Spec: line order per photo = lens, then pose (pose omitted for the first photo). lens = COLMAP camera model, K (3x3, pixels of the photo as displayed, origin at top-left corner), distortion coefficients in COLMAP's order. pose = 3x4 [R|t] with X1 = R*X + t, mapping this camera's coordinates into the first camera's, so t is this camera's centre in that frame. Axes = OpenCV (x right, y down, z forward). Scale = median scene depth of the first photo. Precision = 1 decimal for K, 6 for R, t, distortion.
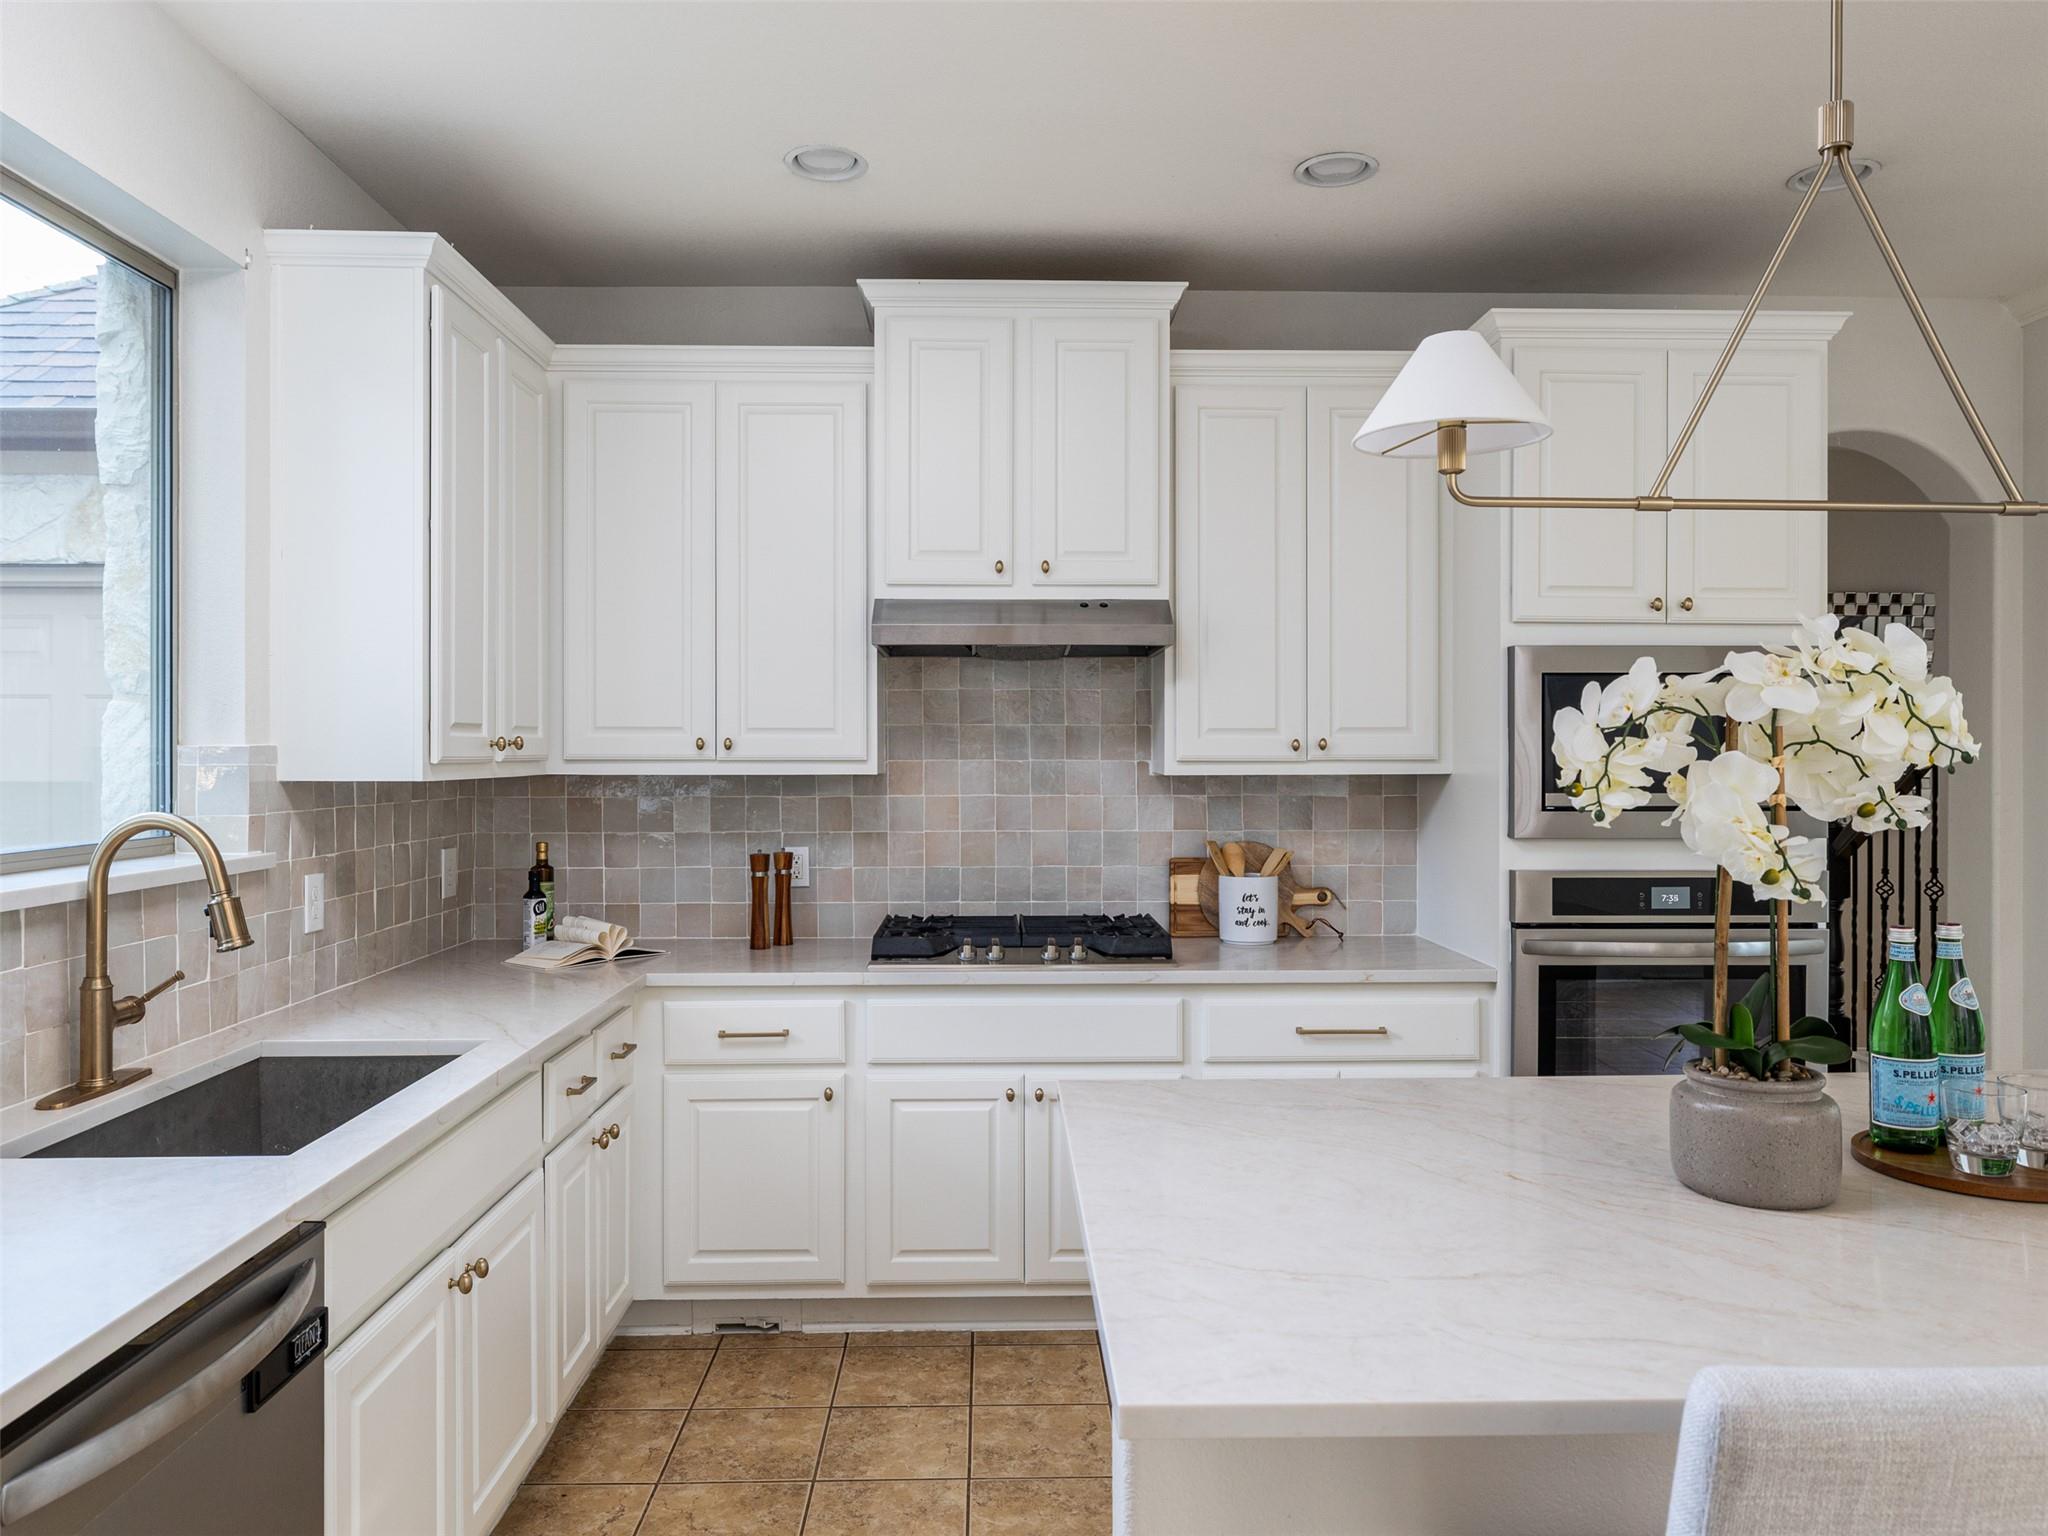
lens RADIAL K [[1408.3, 0, 1024.0], [0, 1408.3, 761.7], [0, 0, 1]] dist [0.005132, 0.004969]
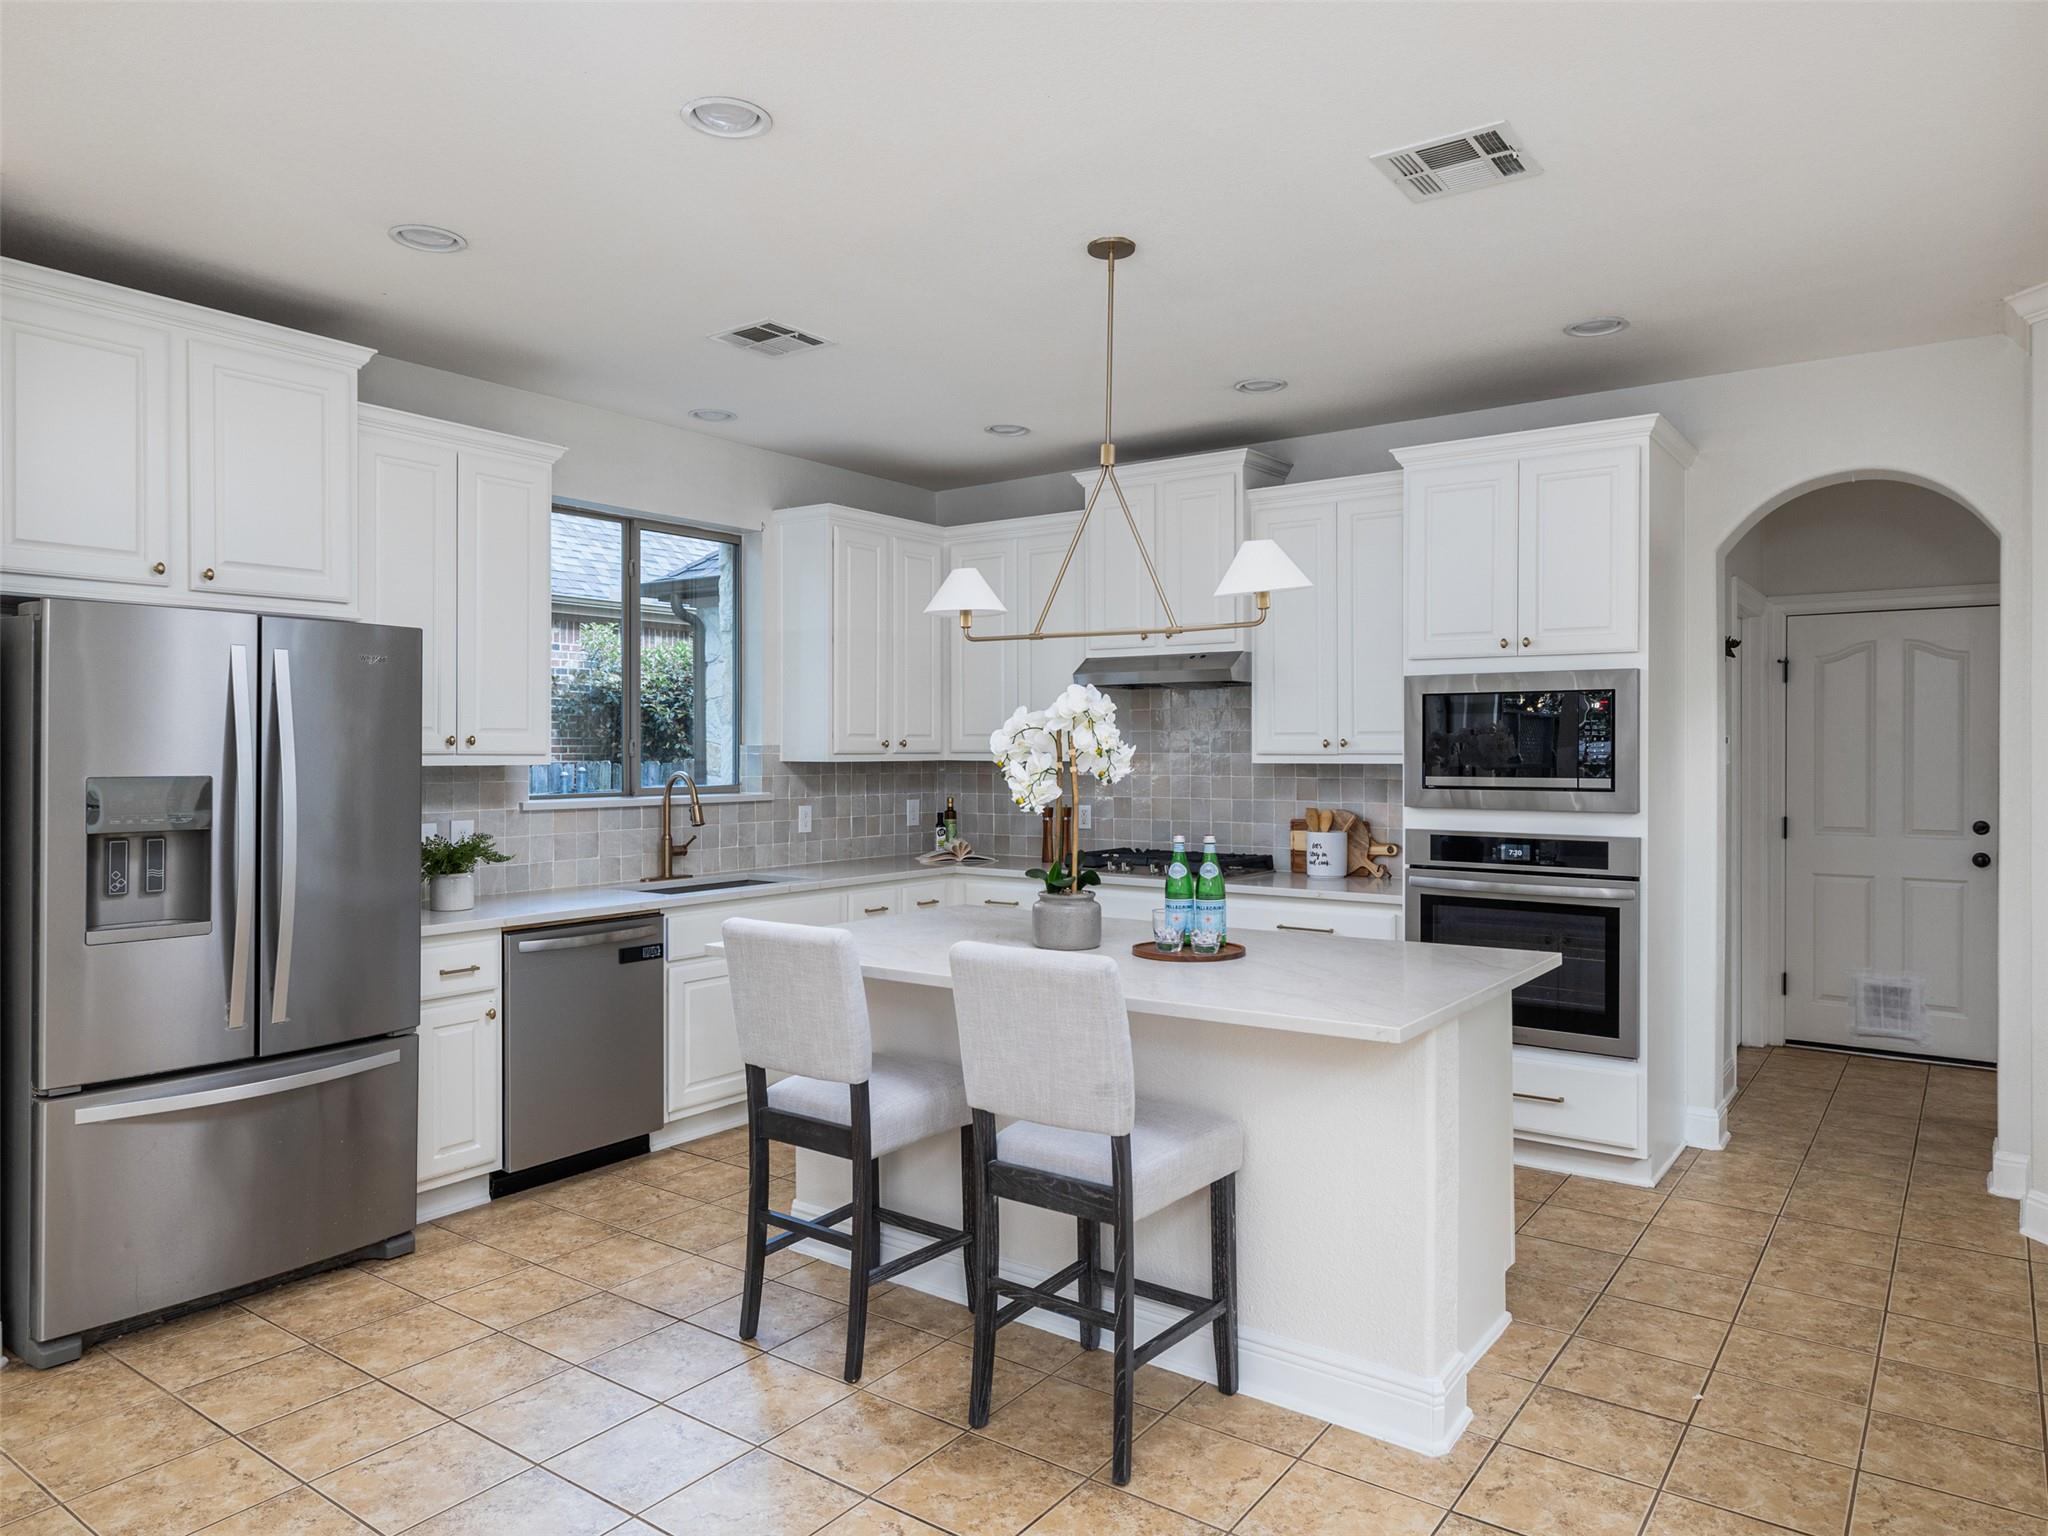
lens RADIAL K [[1335.4, 0, 1030.7], [0, 1335.4, 744.0], [0, 0, 1]] dist [0.001615, -0.001058]
pose [[0.796232, -0.000899, -0.604990, 0.969538], [-0.004855, 0.999957, -0.007875, 0.001844], [0.604972, 0.009208, 0.796194, -0.385606]]
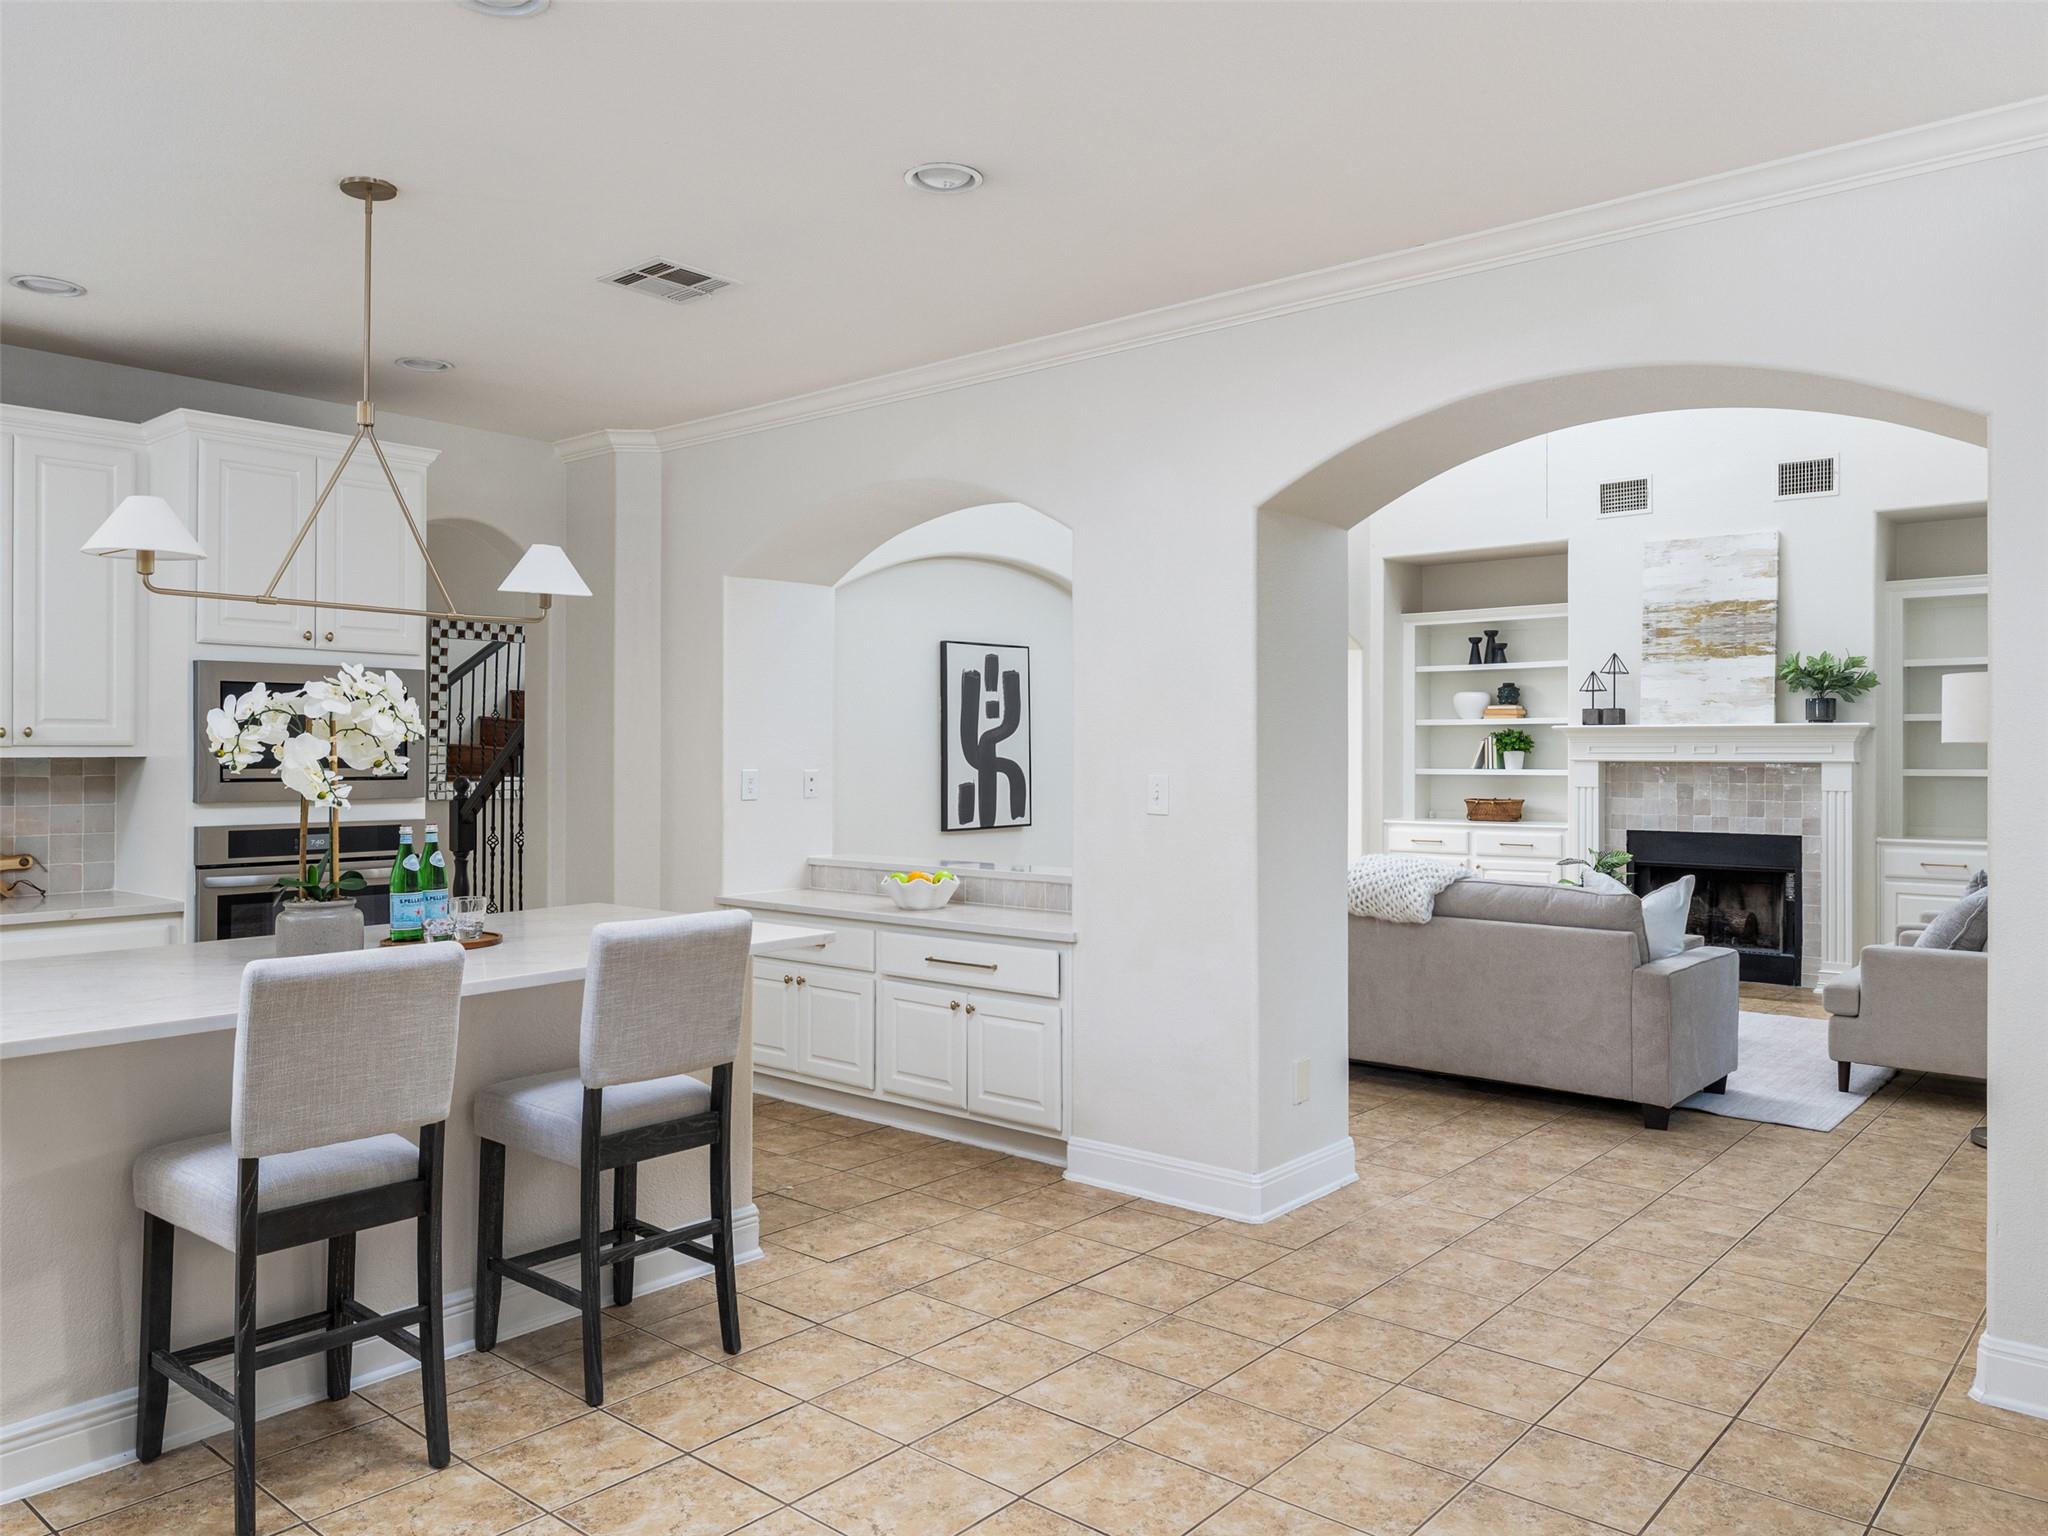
lens RADIAL K [[1460.2, 0, 1018.4], [0, 1460.2, 742.2], [0, 0, 1]] dist [0.001447, 0.004615]
pose [[0.674904, 0.004895, 0.737890, -0.171191], [0.004847, 0.999927, -0.011067, 0.017304], [-0.737890, 0.011046, 0.674831, -0.579164]]
